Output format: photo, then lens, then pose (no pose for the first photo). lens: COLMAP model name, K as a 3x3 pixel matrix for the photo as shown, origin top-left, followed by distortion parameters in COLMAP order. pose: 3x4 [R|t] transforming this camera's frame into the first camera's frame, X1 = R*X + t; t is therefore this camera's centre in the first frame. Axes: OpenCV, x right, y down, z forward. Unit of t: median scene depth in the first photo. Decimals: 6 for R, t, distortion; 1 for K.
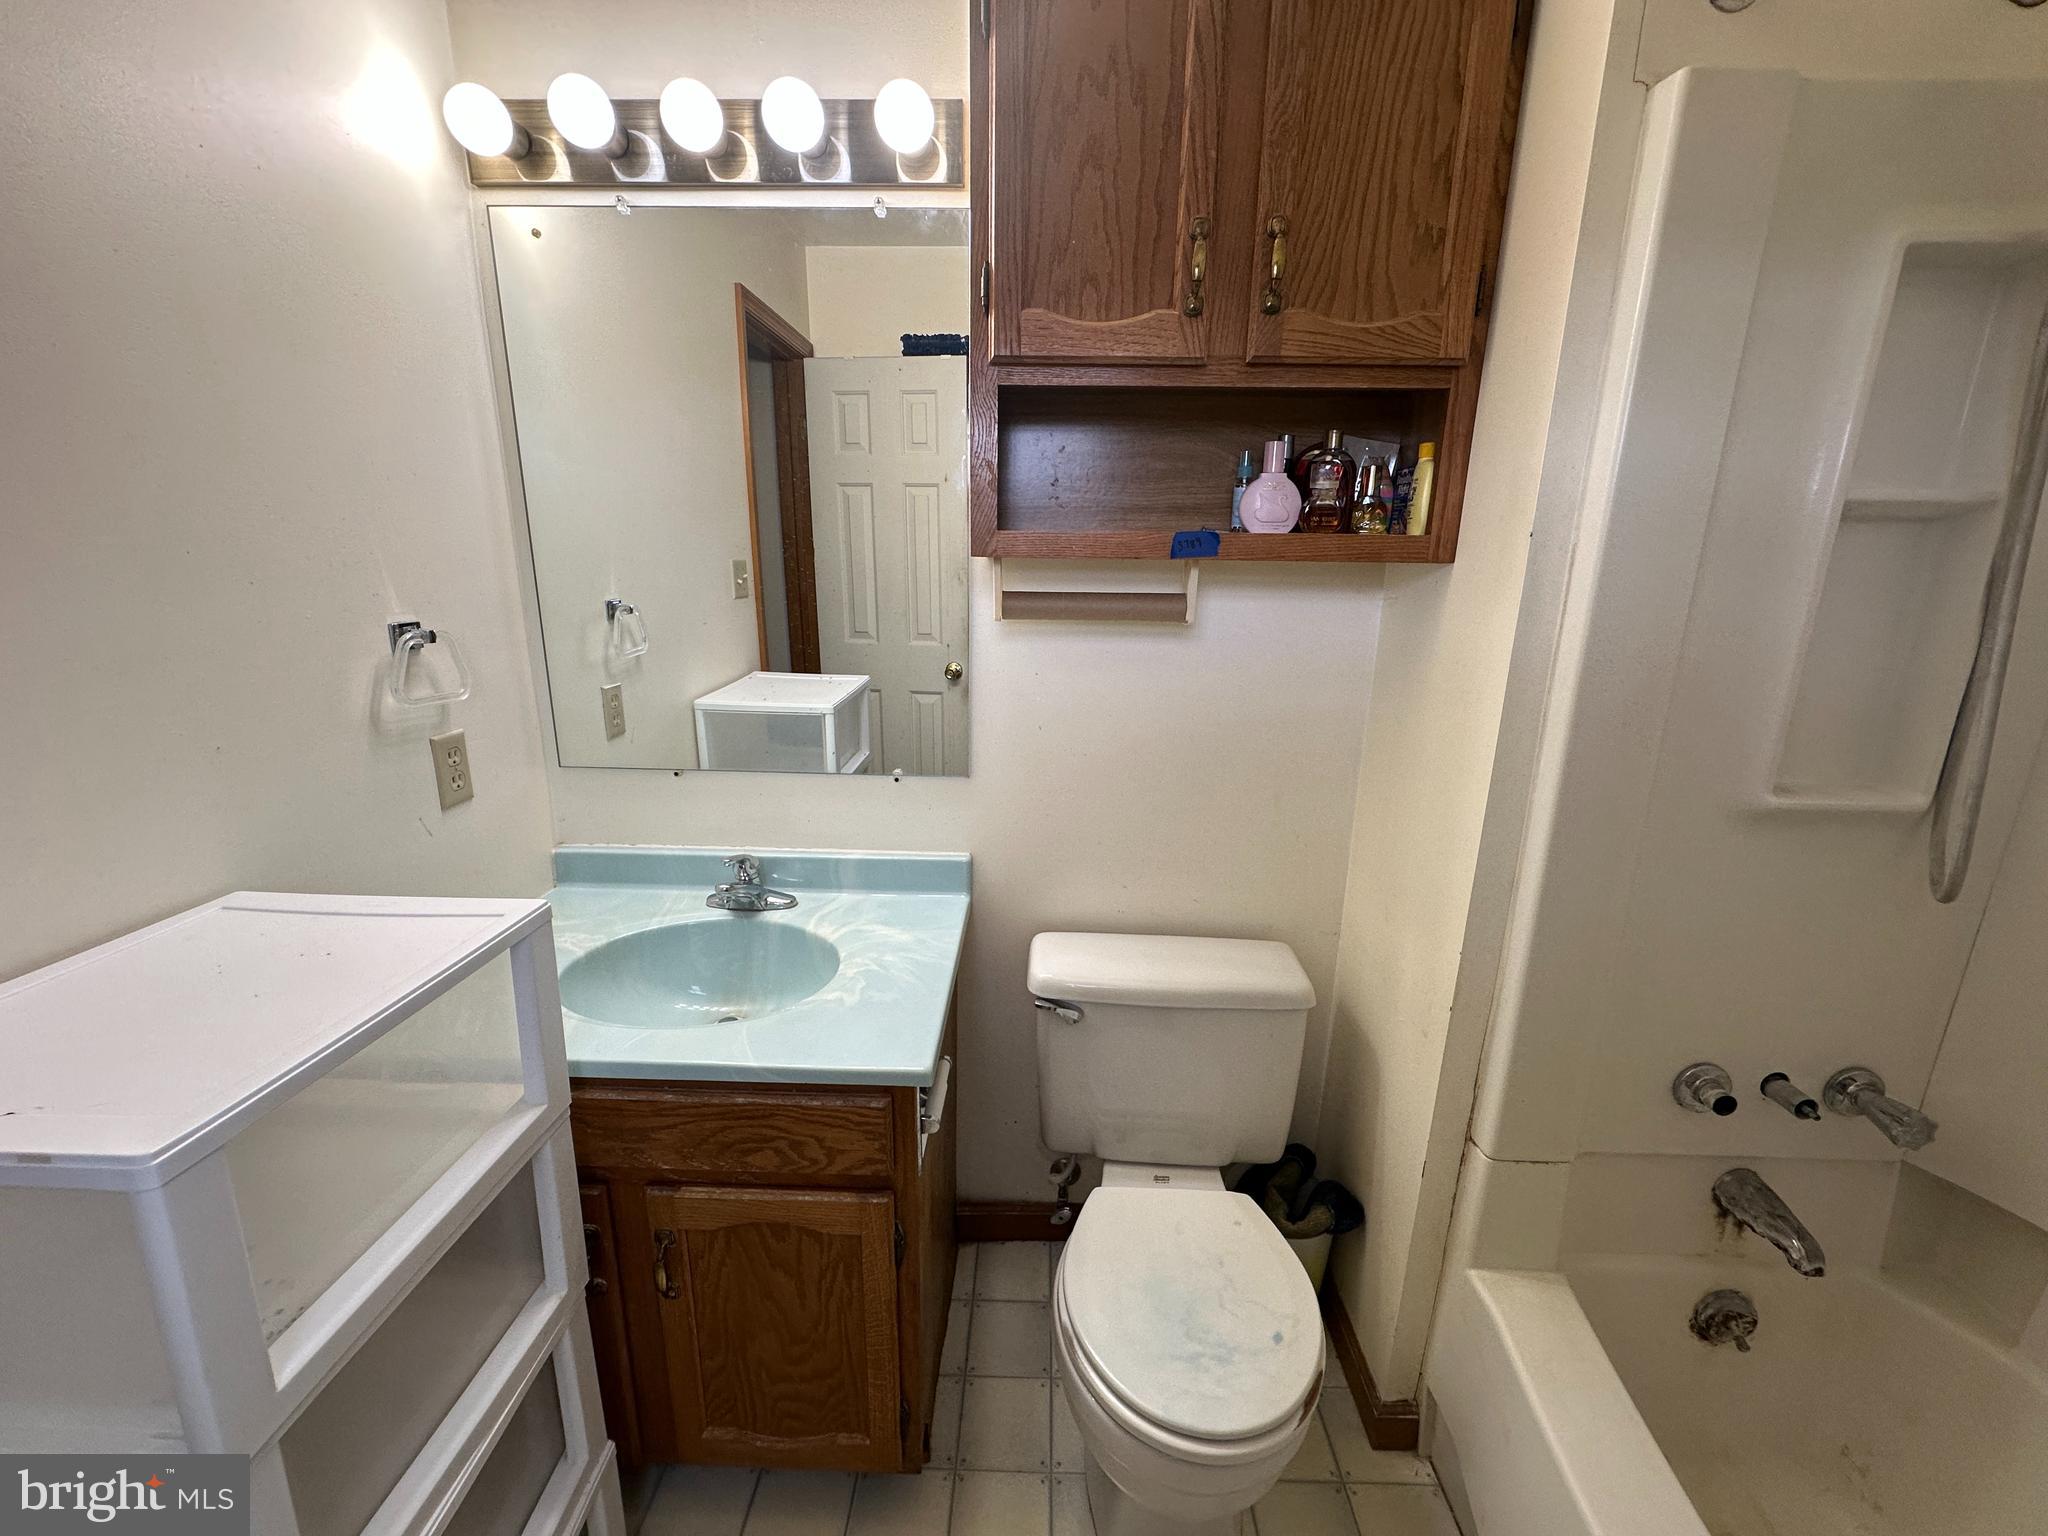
lens RADIAL K [[815.8, 0, 1033.8], [0, 815.8, 768.3], [0, 0, 1]] dist [-0.002968, 0.001009]
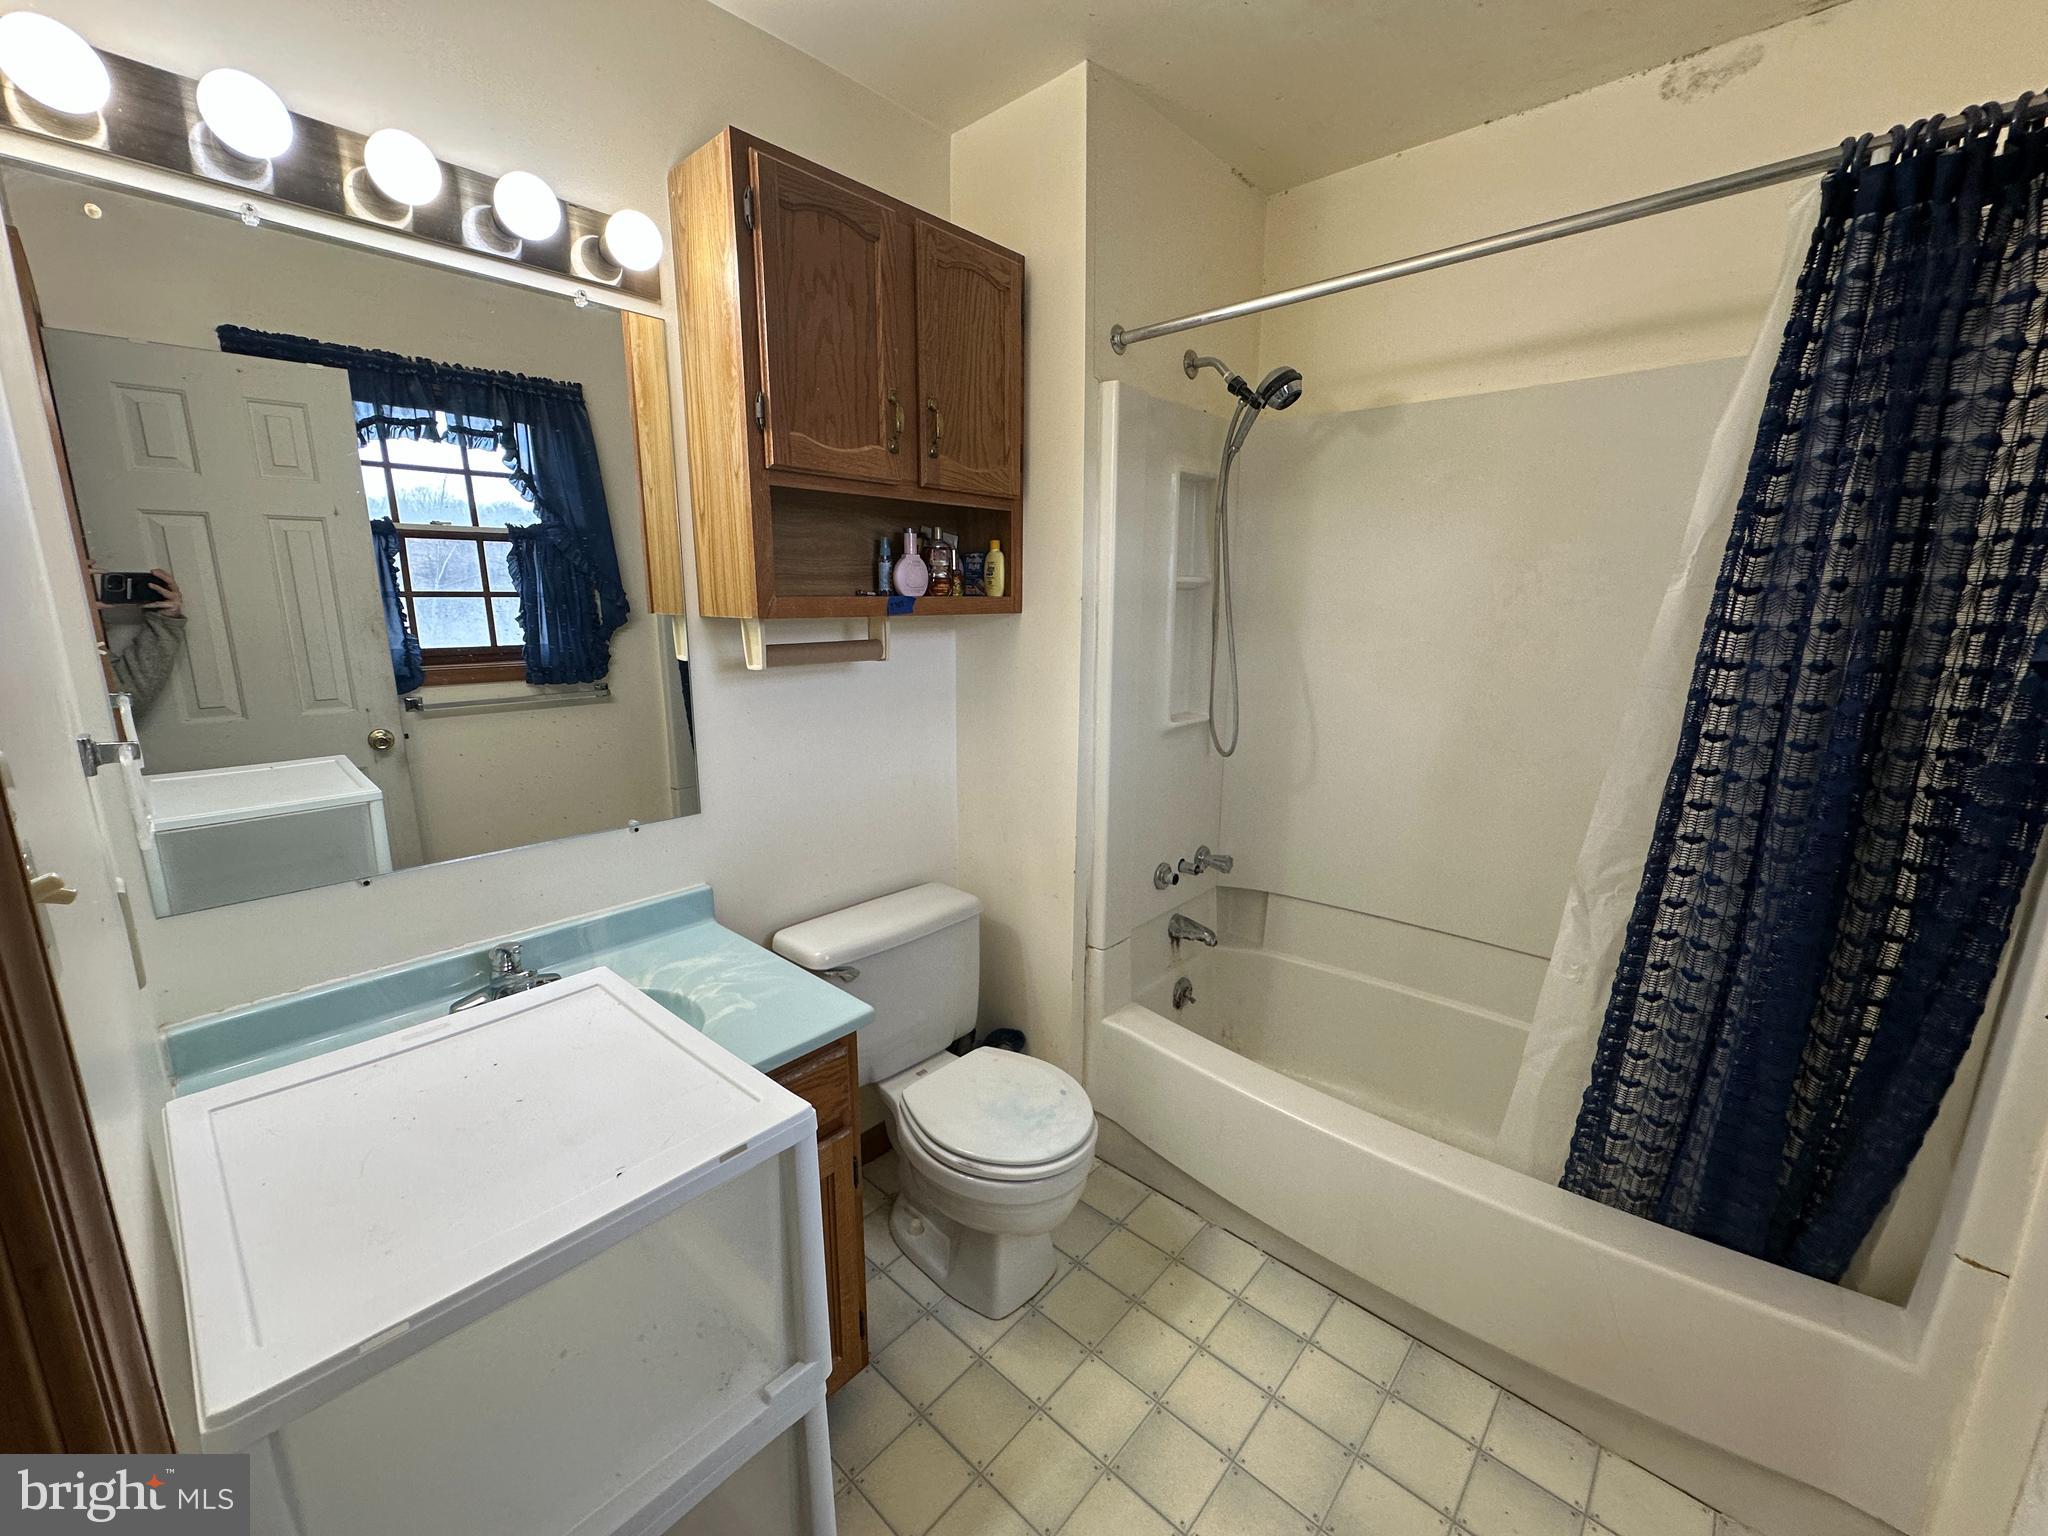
lens RADIAL K [[815.8, 0, 1023.8], [0, 815.8, 769.6], [0, 0, 1]] dist [-0.002968, 0.001009]
pose [[0.651106, -0.169630, 0.739788, -0.769973], [0.192325, 0.979767, 0.055387, -0.030168], [-0.734215, 0.106217, 0.670557, -0.087922]]
